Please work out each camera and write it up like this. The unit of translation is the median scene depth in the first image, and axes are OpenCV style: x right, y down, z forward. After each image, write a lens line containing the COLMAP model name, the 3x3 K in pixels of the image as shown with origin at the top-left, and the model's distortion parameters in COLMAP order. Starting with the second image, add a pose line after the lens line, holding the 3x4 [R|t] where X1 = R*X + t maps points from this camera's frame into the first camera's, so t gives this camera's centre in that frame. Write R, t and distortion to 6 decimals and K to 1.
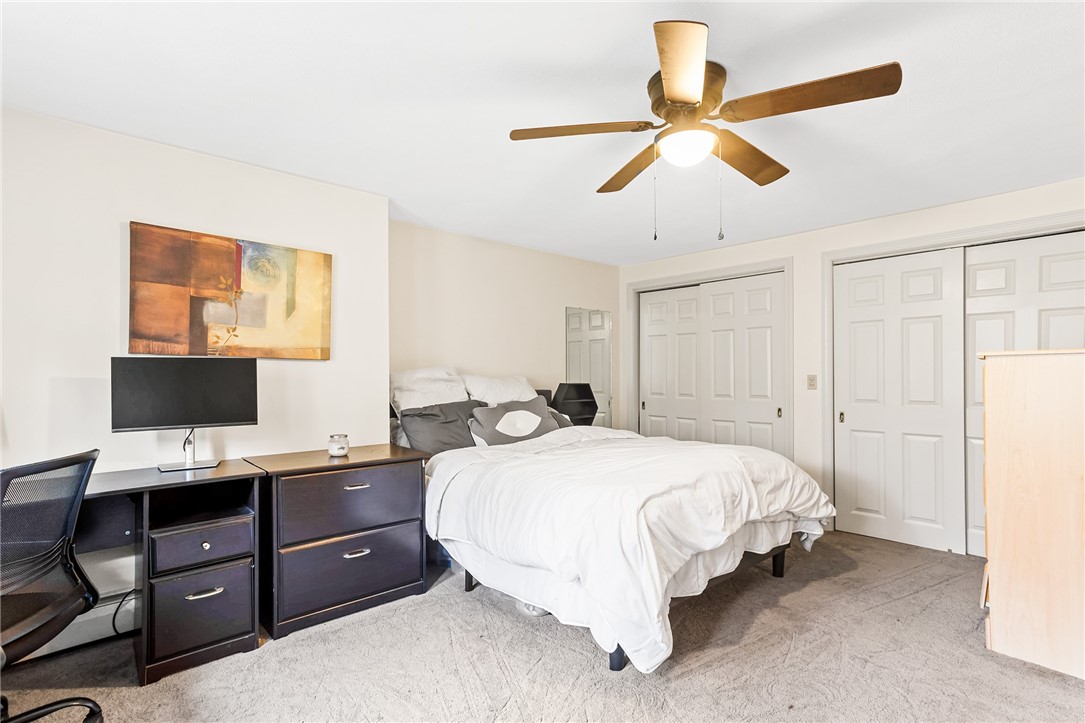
lens RADIAL K [[521.8, 0, 539.6], [0, 521.8, 360.5], [0, 0, 1]] dist [-0.017549, 0.030747]
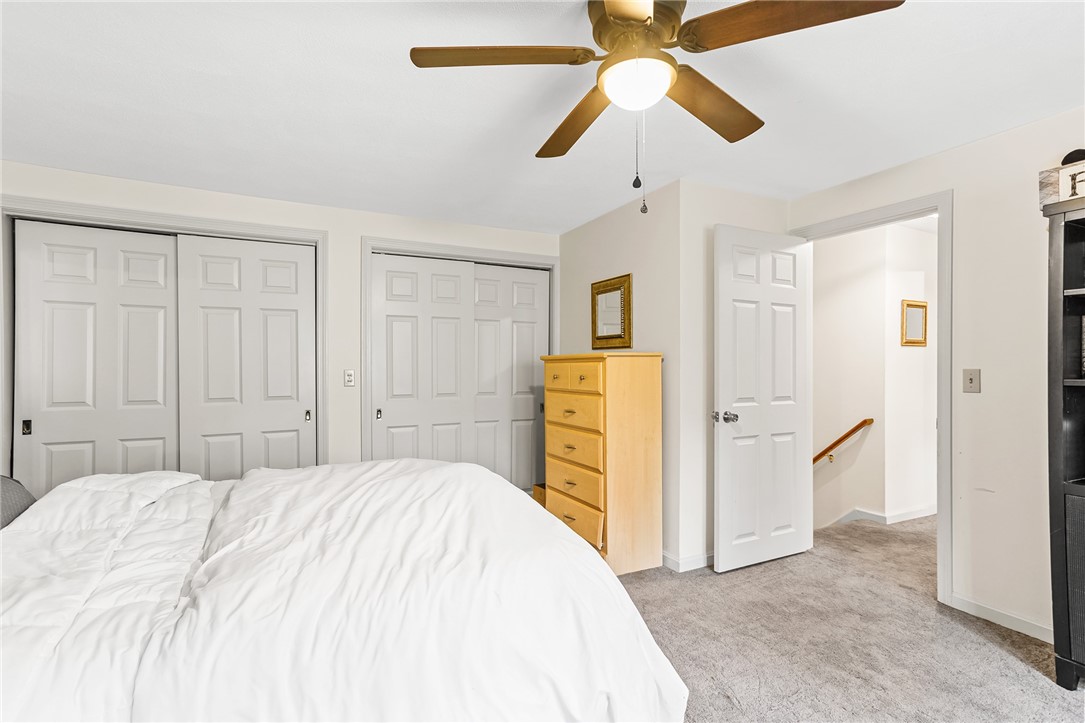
lens RADIAL K [[521.8, 0, 539.6], [0, 521.8, 360.5], [0, 0, 1]] dist [-0.017549, 0.030747]
pose [[0.274288, 0.011386, 0.961580, -0.221737], [-0.025481, 0.999665, -0.004569, 0.006428], [-0.961310, -0.023249, 0.274486, 0.399123]]
